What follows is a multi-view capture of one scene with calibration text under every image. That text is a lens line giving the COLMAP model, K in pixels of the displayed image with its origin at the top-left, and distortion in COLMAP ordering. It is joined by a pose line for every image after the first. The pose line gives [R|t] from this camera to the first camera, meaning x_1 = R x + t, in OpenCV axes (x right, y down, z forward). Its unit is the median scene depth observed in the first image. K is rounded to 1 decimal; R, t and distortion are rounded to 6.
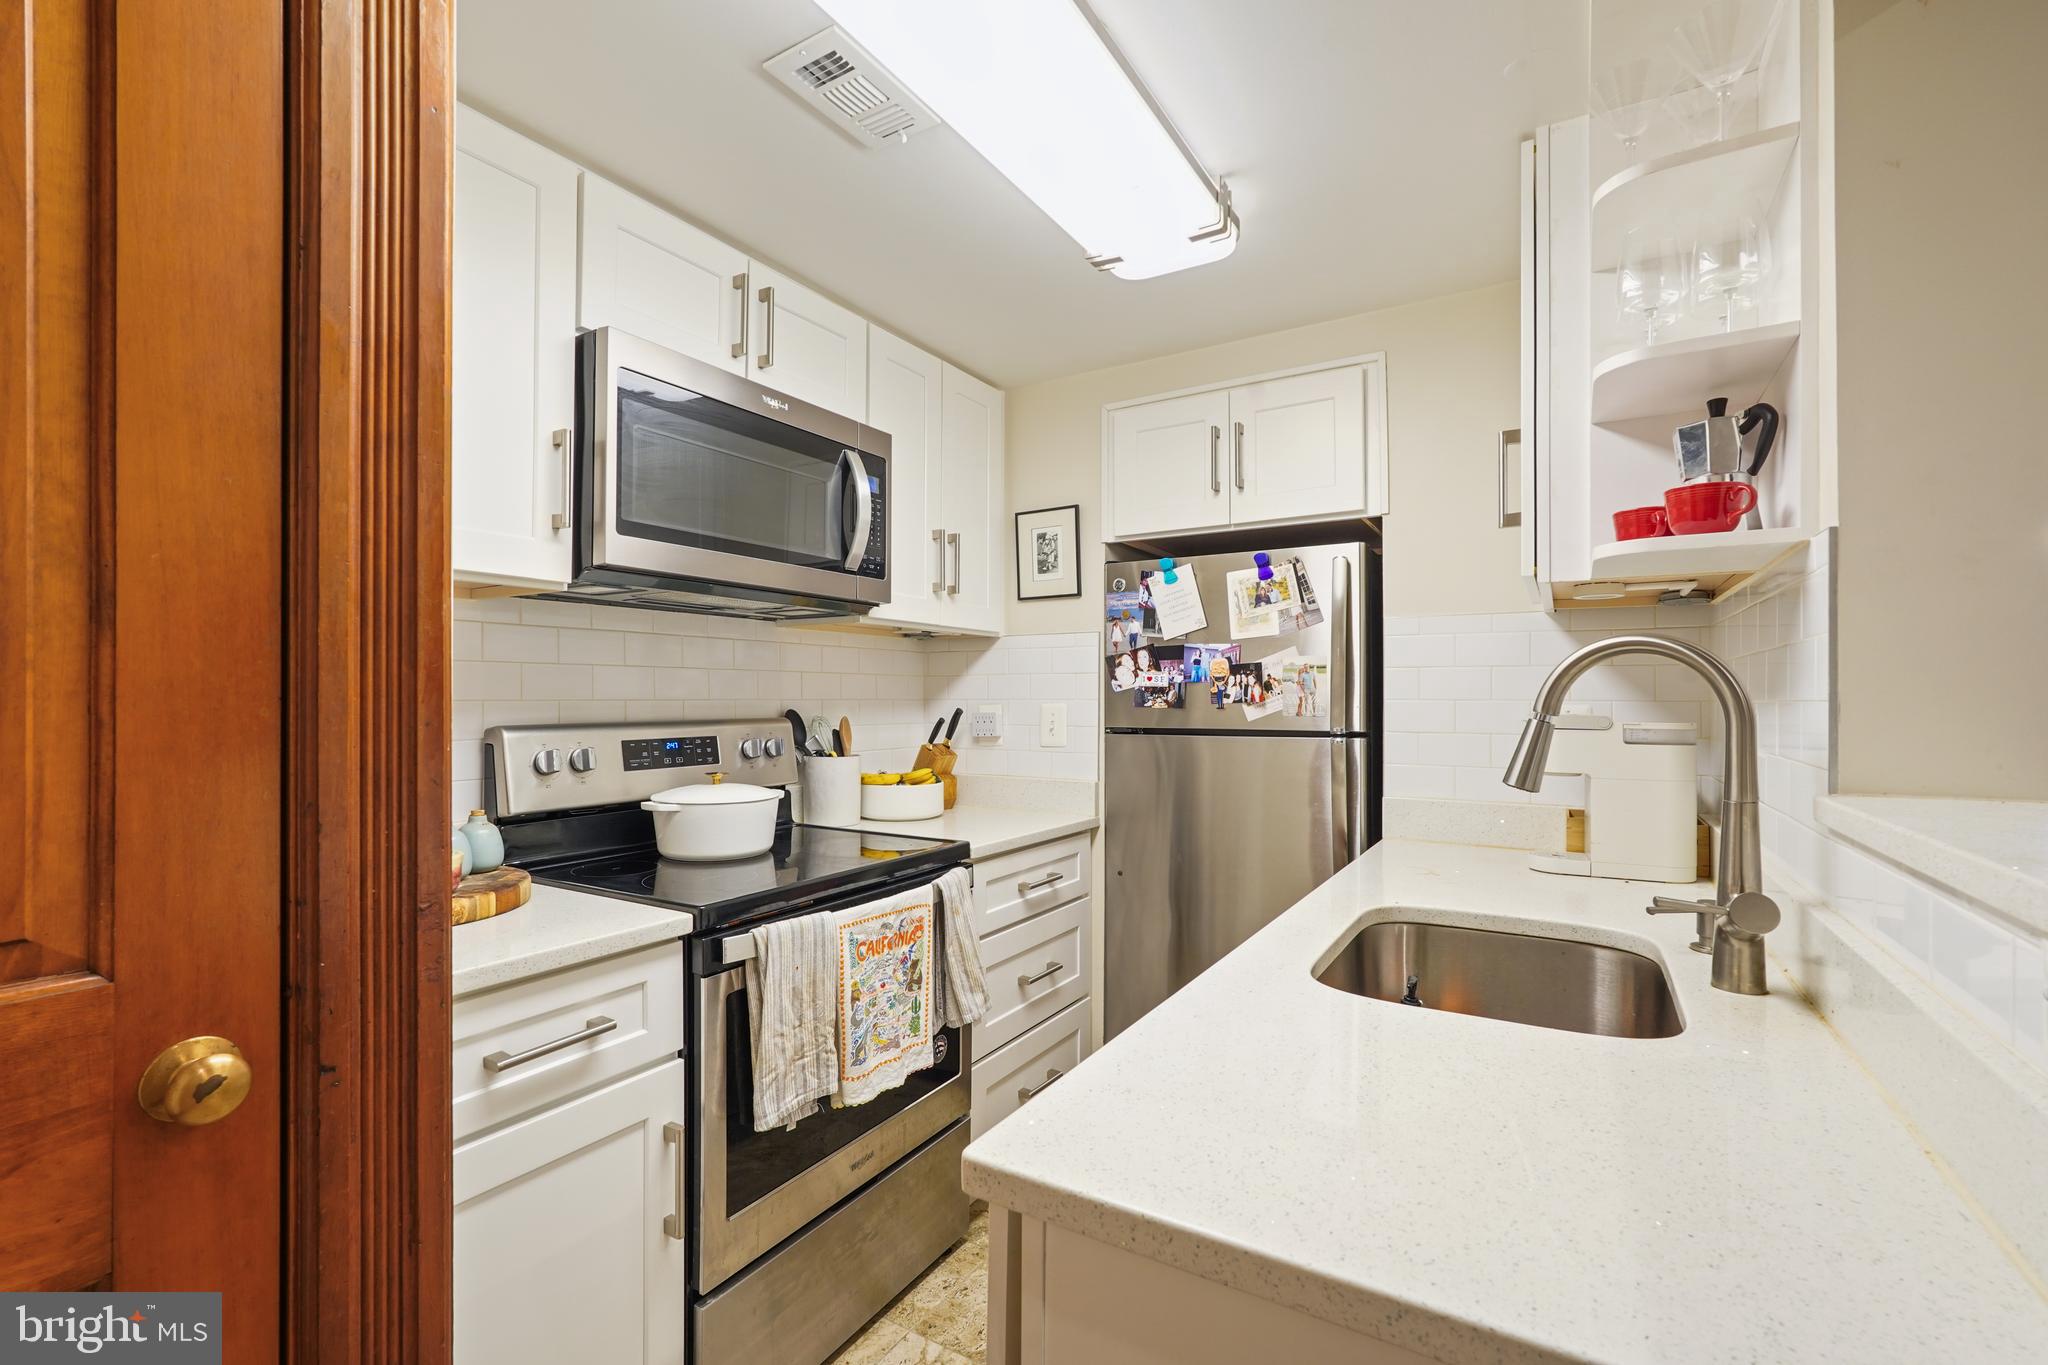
lens RADIAL K [[905.6, 0, 1024.1], [0, 905.6, 692.8], [0, 0, 1]] dist [-0.009318, 0.002575]
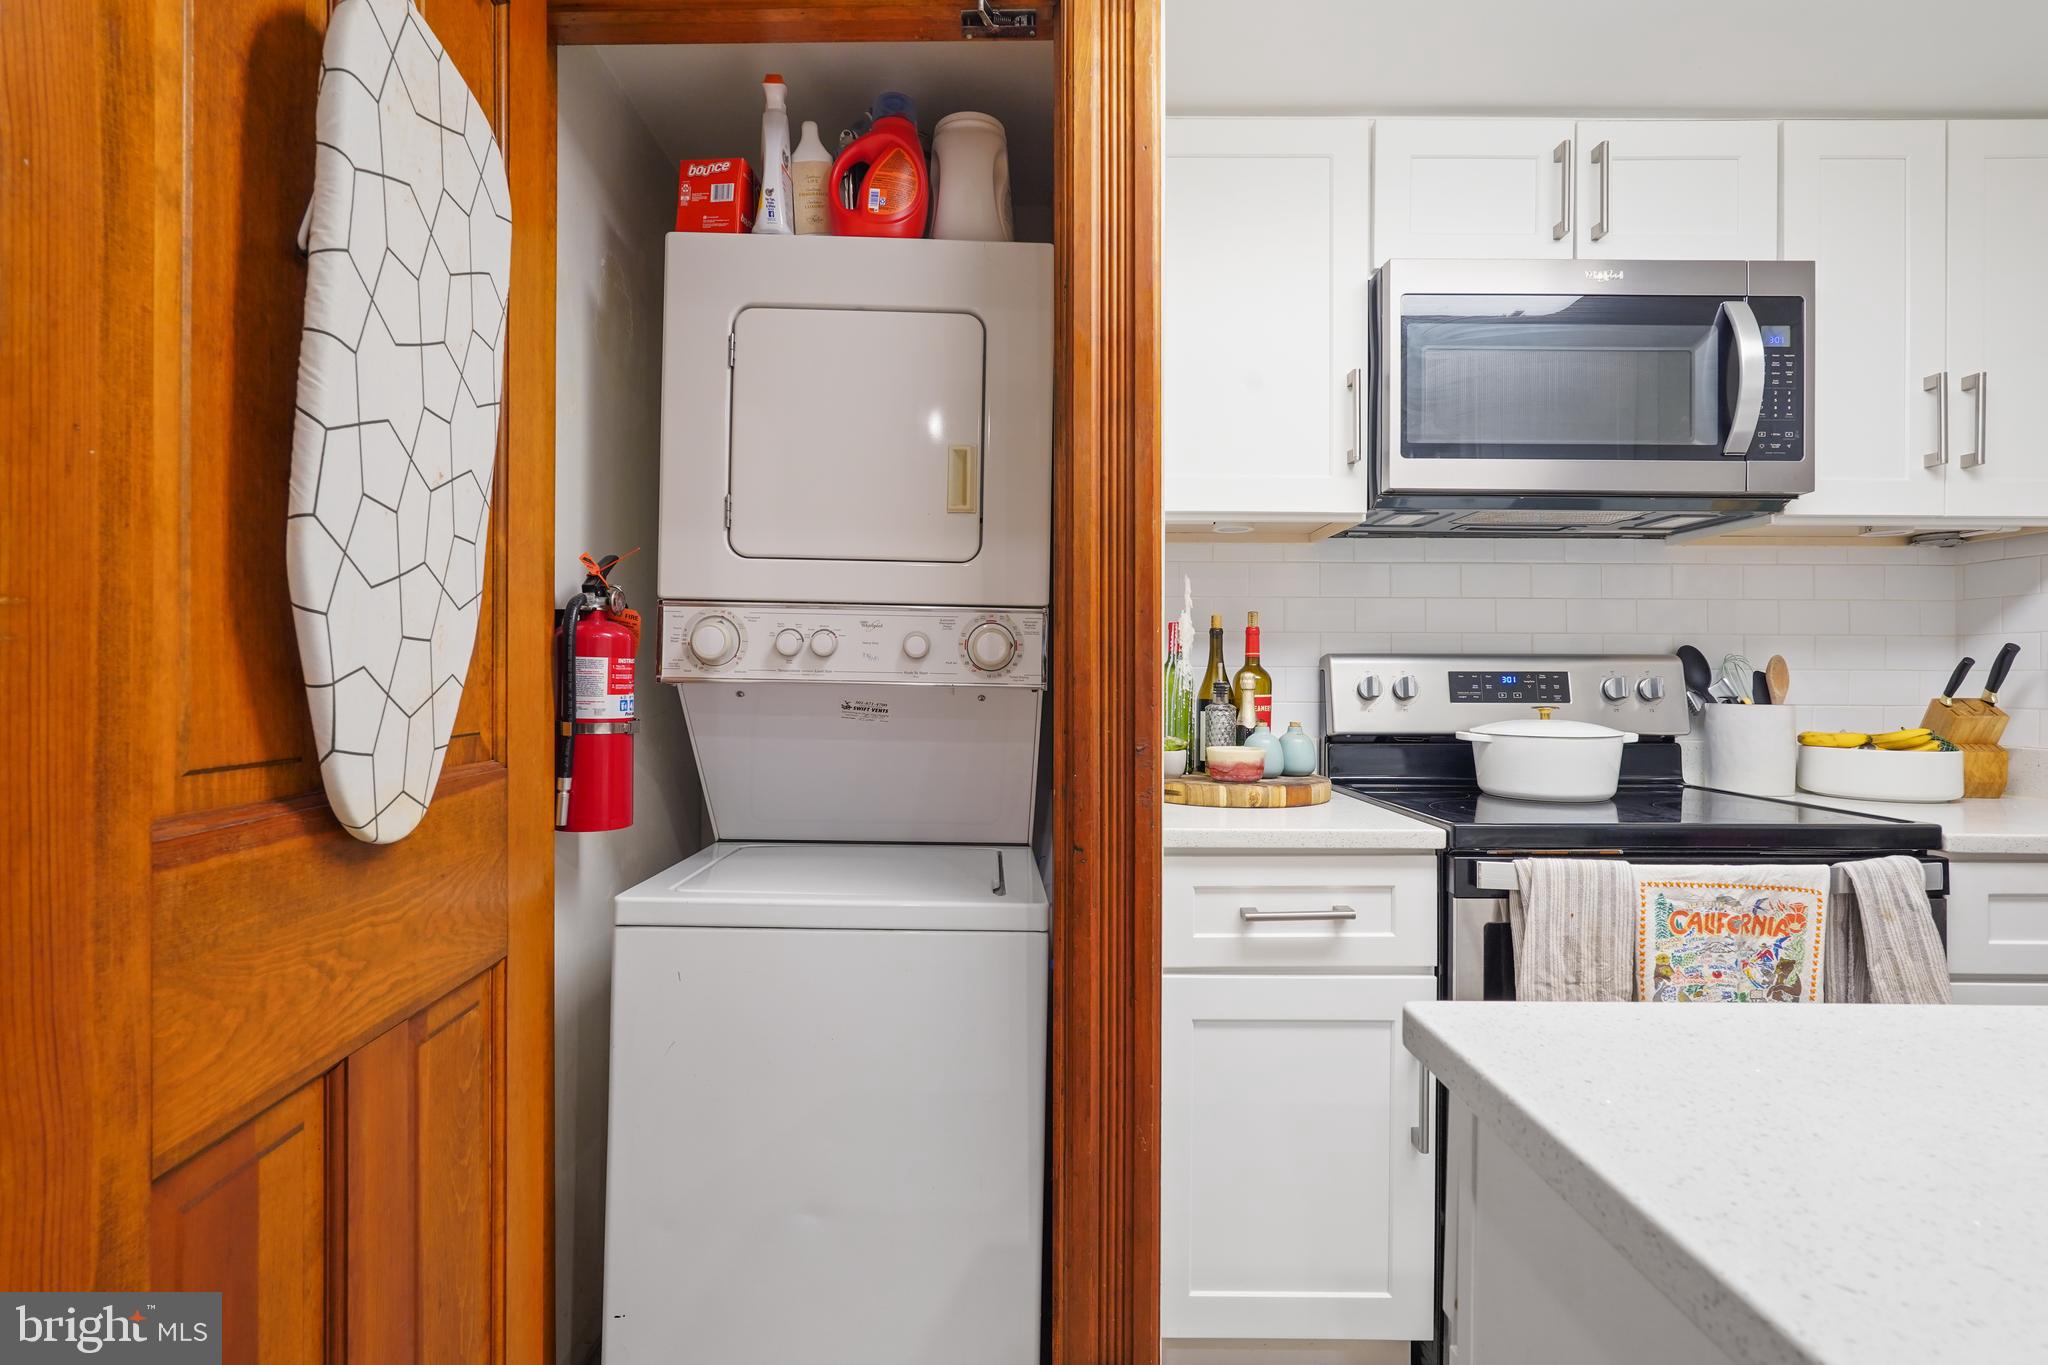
lens RADIAL K [[971.4, 0, 1023.5], [0, 971.4, 681.3], [0, 0, 1]] dist [0.002628, -0.000168]
pose [[0.518693, 0.000056, -0.854961, 0.229242], [-0.002072, 0.999997, -0.001191, 0.067592], [0.854958, 0.002389, 0.518692, 0.051155]]
